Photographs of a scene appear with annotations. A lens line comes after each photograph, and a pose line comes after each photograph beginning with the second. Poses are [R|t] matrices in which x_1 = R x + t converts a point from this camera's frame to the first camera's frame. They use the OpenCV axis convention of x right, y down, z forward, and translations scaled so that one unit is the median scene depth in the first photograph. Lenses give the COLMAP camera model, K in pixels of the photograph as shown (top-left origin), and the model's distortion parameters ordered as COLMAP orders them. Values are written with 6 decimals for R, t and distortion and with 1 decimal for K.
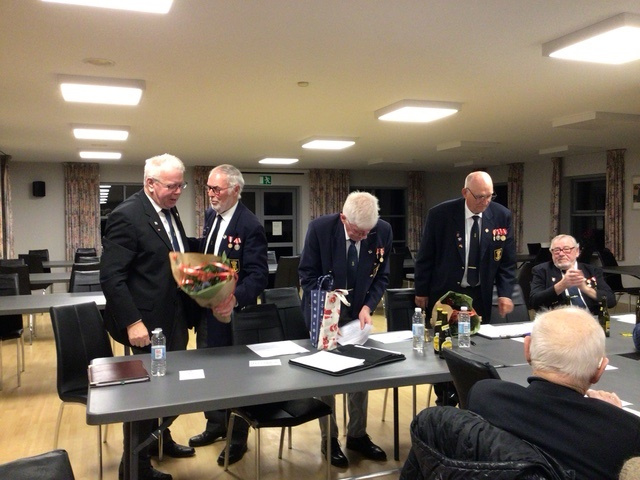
lens RADIAL K [[578.6, 0, 320.3], [0, 578.6, 237.4], [0, 0, 1]] dist [0.123614, -0.232879]
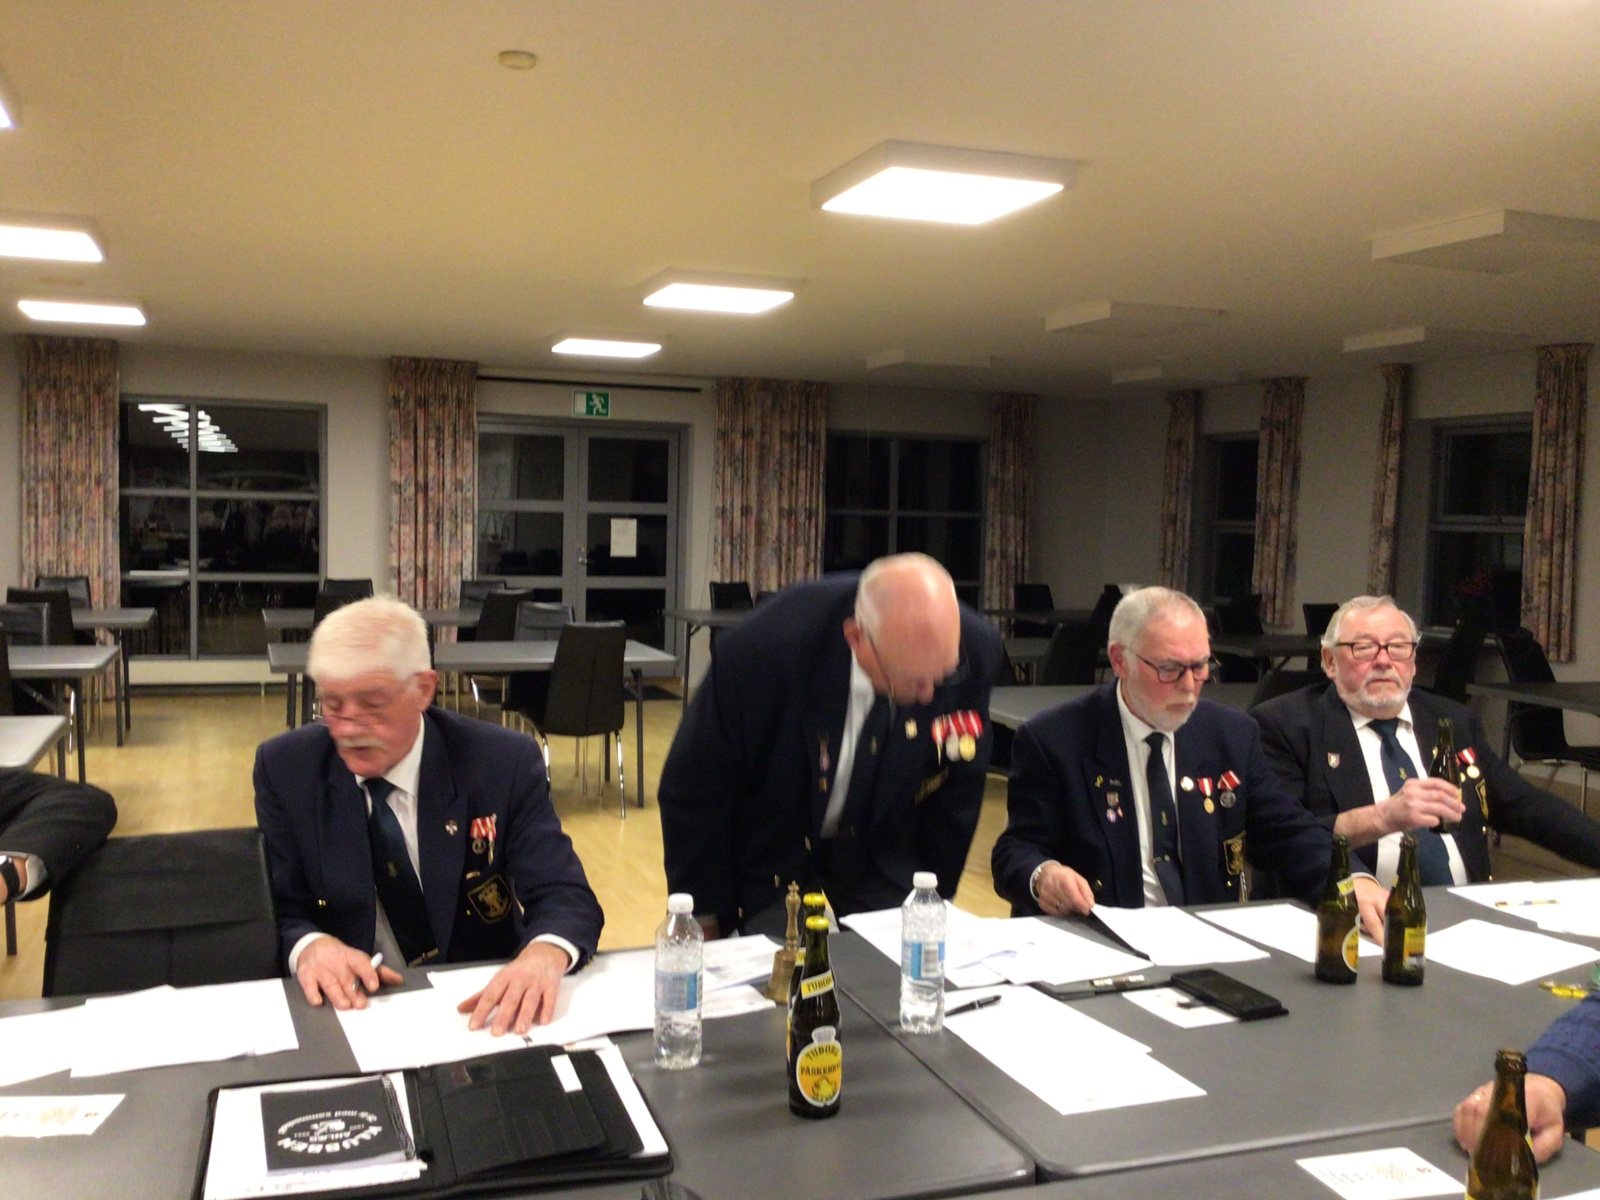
lens RADIAL K [[1442.6, 0, 802.7], [0, 1442.6, 599.5], [0, 0, 1]] dist [0.130290, -0.248982]
pose [[0.999413, 0.033194, -0.008472, 0.074511], [-0.032956, 0.999098, 0.026764, -0.007694], [0.009353, -0.026469, 0.999606, 0.142907]]
